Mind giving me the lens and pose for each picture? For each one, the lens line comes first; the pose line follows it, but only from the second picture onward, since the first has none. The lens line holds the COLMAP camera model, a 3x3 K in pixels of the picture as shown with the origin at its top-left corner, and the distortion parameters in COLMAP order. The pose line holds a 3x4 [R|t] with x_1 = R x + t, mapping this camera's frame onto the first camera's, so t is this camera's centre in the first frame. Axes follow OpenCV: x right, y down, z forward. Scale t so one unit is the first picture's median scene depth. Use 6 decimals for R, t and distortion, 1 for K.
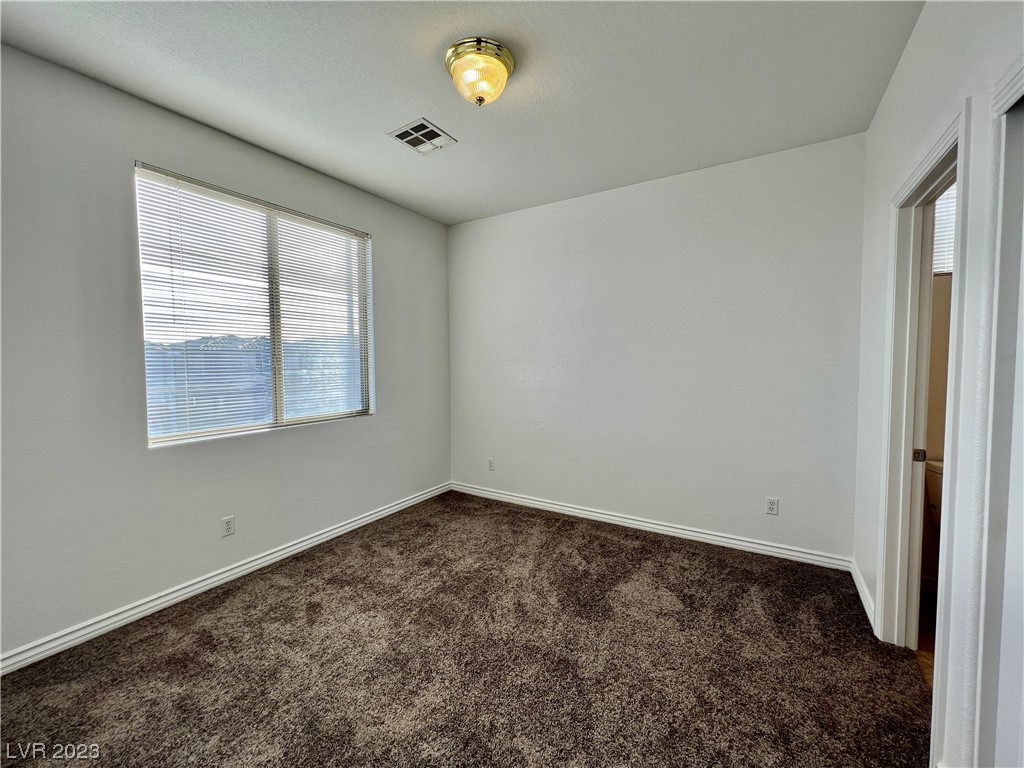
lens RADIAL K [[408.8, 0, 511.2], [0, 408.8, 382.2], [0, 0, 1]] dist [-0.000989, 0.000301]
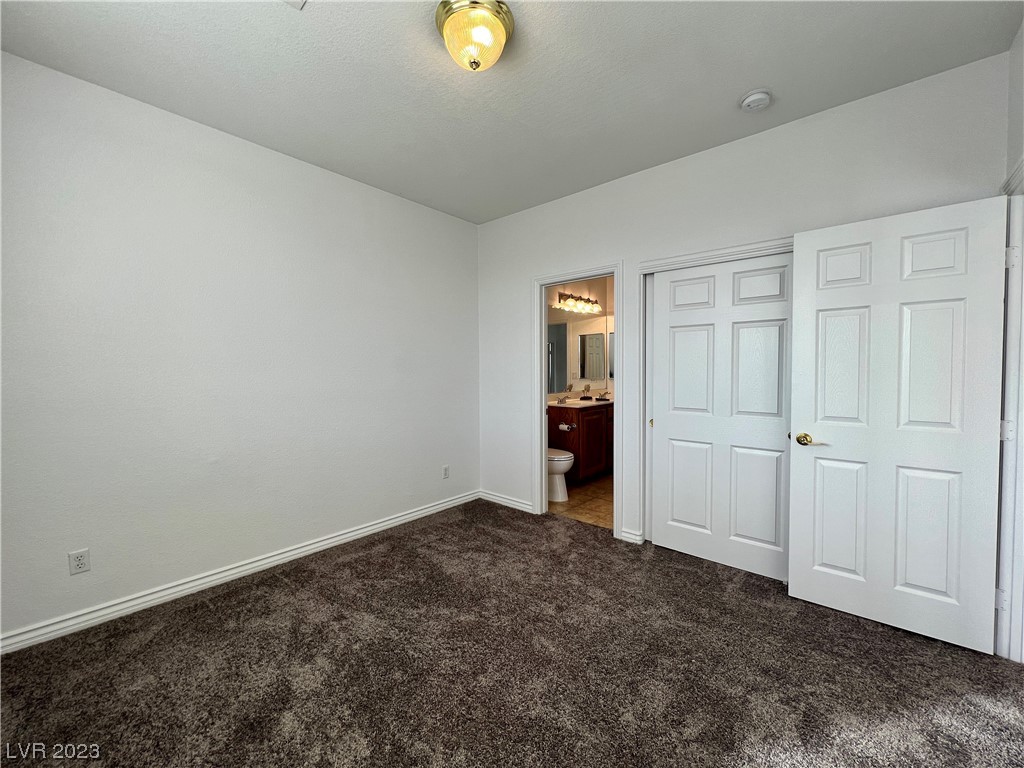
lens RADIAL K [[408.8, 0, 511.2], [0, 408.8, 382.2], [0, 0, 1]] dist [-0.000989, 0.000301]
pose [[0.169852, -0.021873, 0.985227, -0.795701], [0.050258, 0.998645, 0.013507, -0.000112], [-0.984187, 0.047221, 0.170721, 0.666761]]
